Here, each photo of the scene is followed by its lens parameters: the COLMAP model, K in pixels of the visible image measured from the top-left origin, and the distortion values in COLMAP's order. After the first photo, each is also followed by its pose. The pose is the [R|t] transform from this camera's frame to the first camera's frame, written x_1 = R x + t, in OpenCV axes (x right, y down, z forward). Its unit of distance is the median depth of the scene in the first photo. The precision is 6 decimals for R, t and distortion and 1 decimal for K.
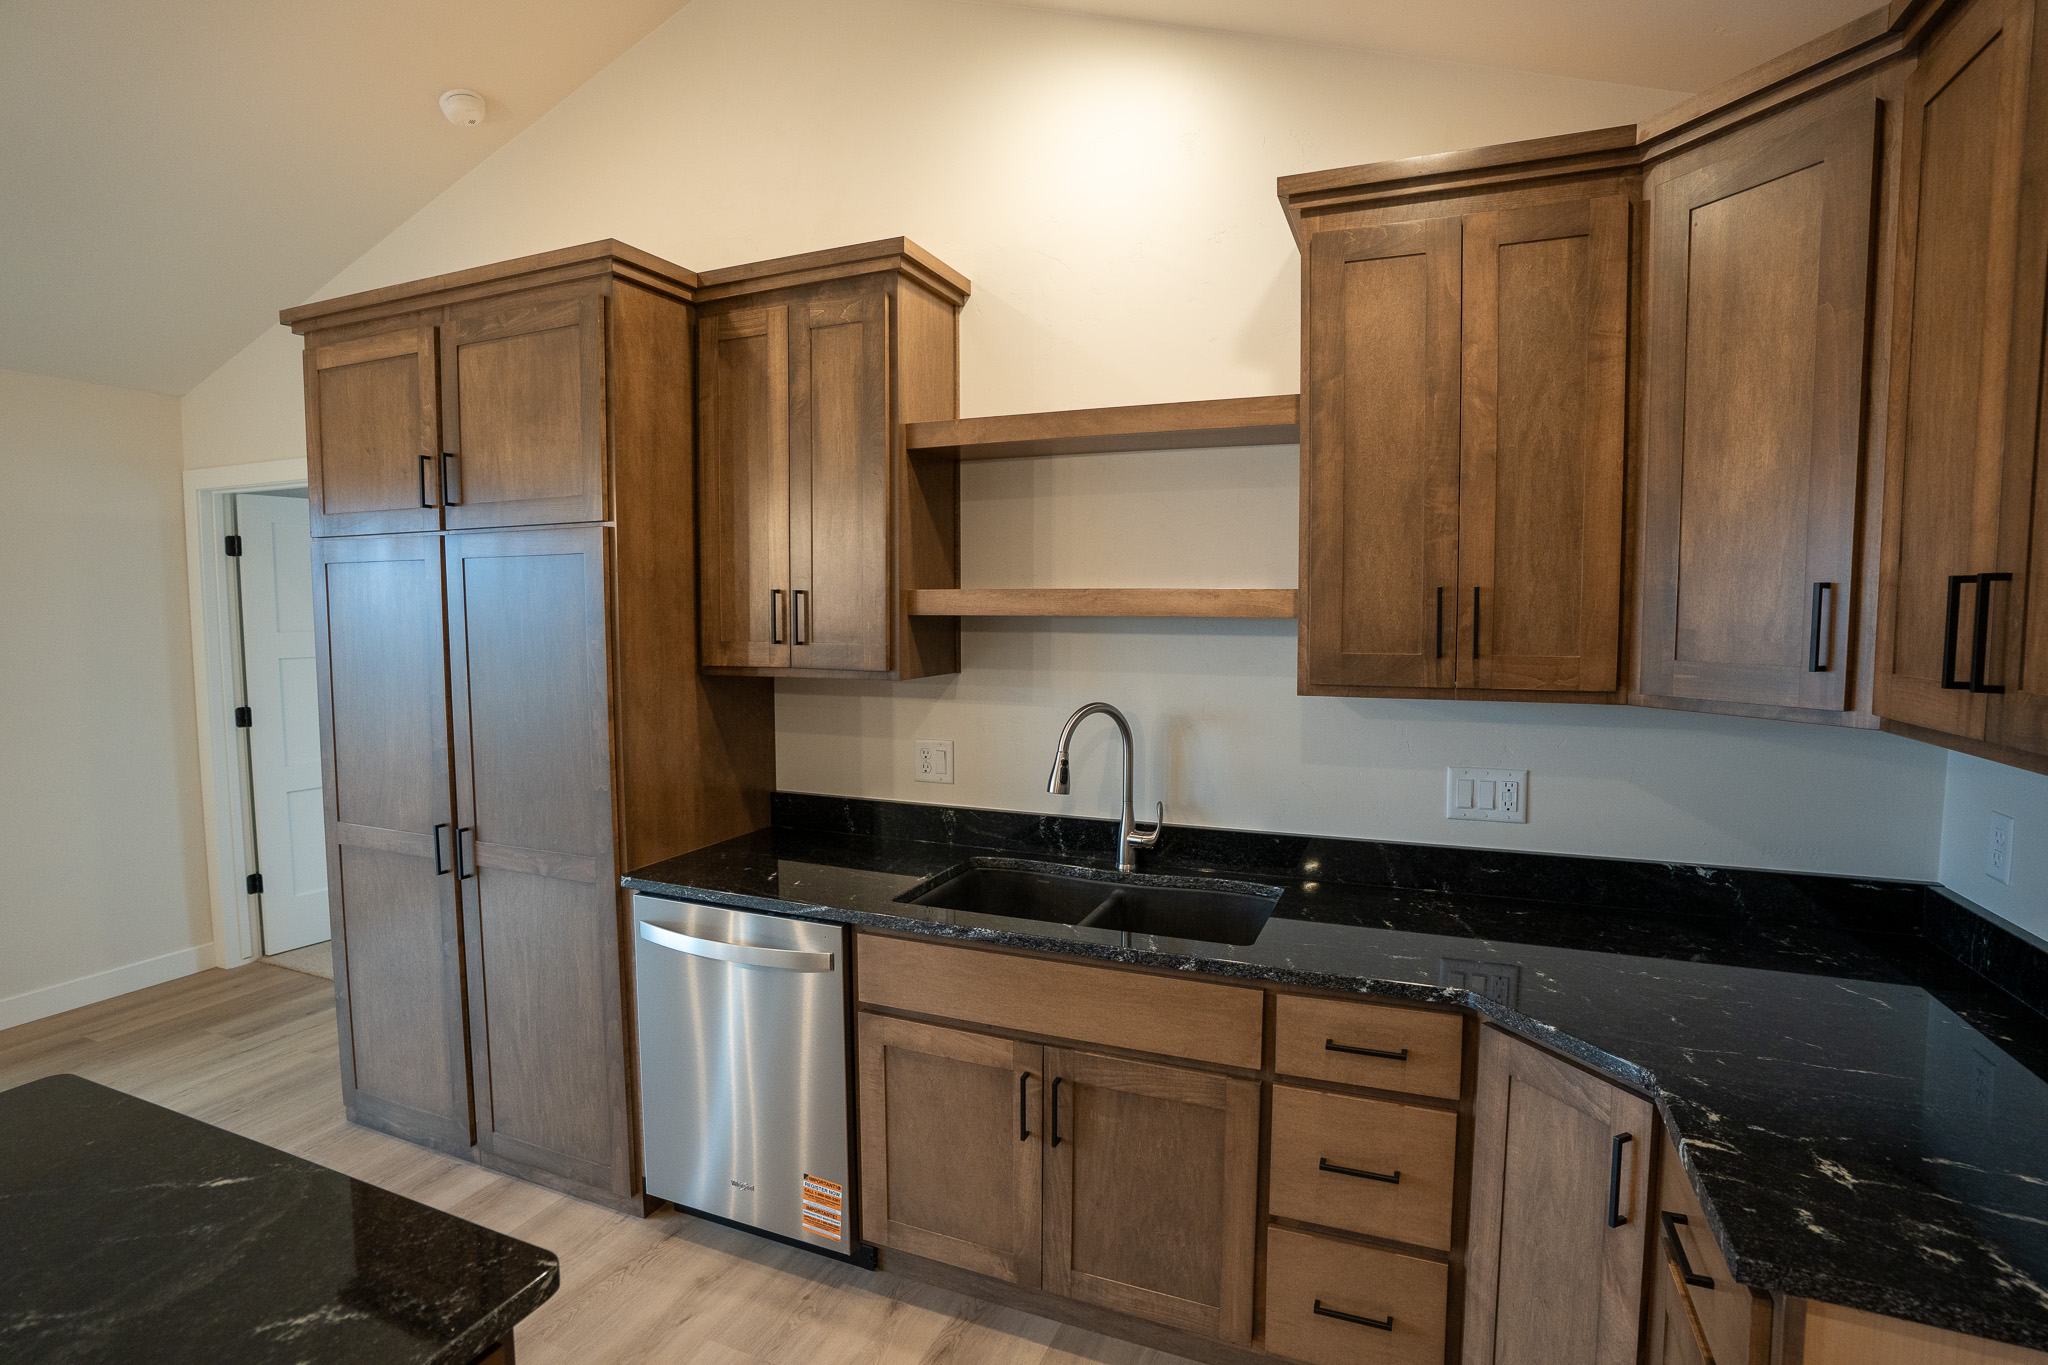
lens RADIAL K [[976.6, 0, 1054.7], [0, 976.6, 670.2], [0, 0, 1]] dist [0.001143, 0.000233]
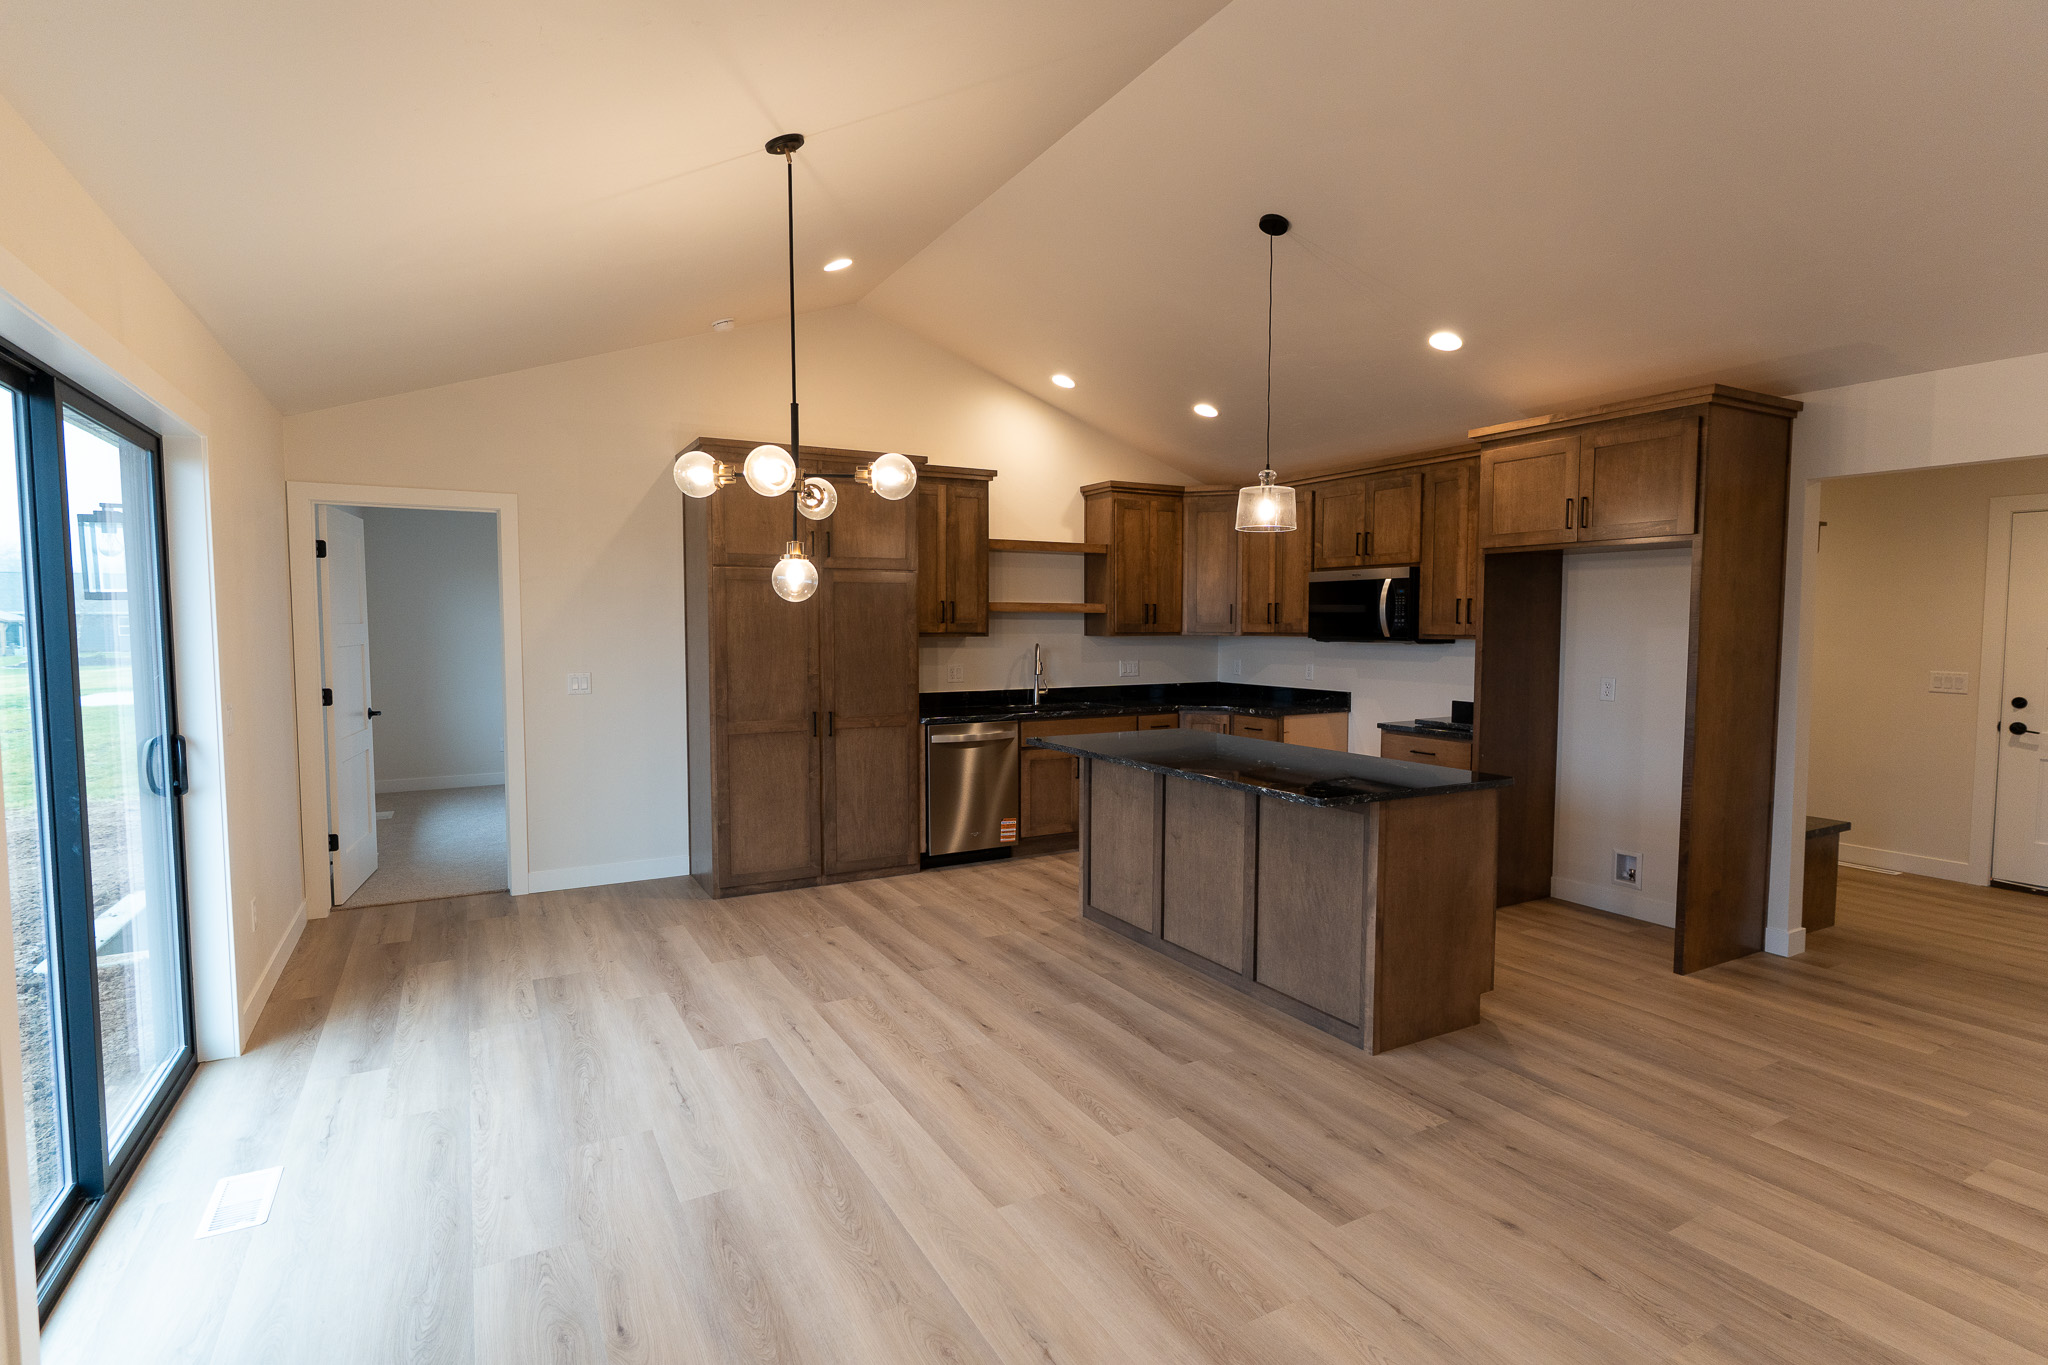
lens RADIAL K [[976.6, 0, 987.7], [0, 976.6, 675.0], [0, 0, 1]] dist [0.001143, 0.000233]
pose [[0.632006, -0.033304, 0.774248, -2.281843], [0.058908, 0.998250, -0.005146, 0.132075], [-0.772722, 0.048861, 0.632862, -0.656834]]
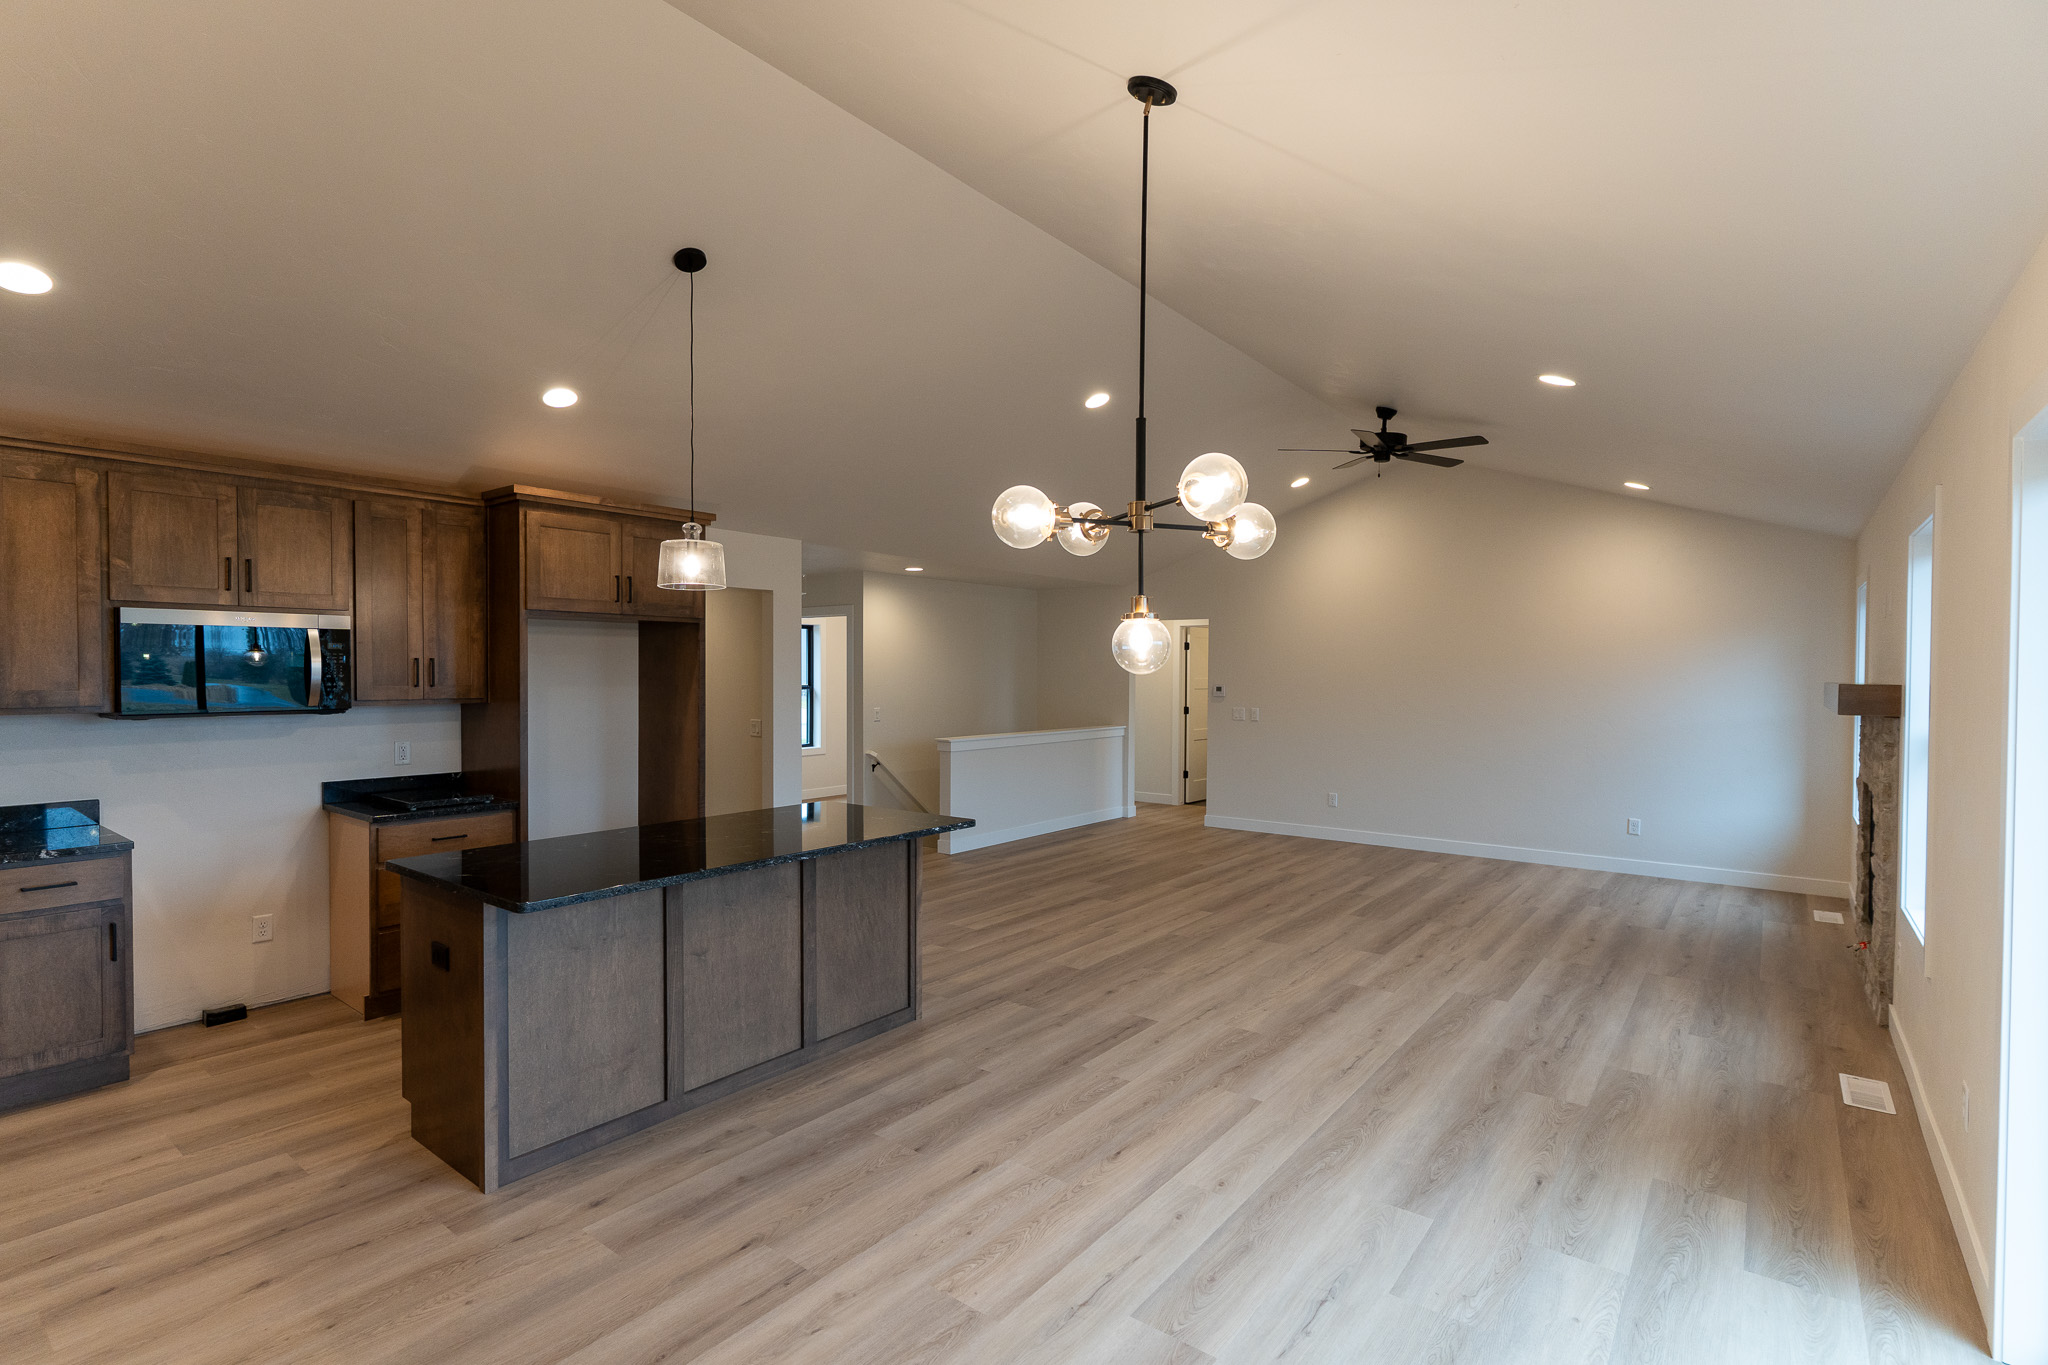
lens RADIAL K [[976.6, 0, 1015.4], [0, 976.6, 692.1], [0, 0, 1]] dist [0.001143, 0.000233]
pose [[-0.963500, 0.000398, 0.267708, -1.509927], [0.028494, 0.994471, 0.101072, -0.092276], [-0.266187, 0.105011, -0.958184, 1.527270]]
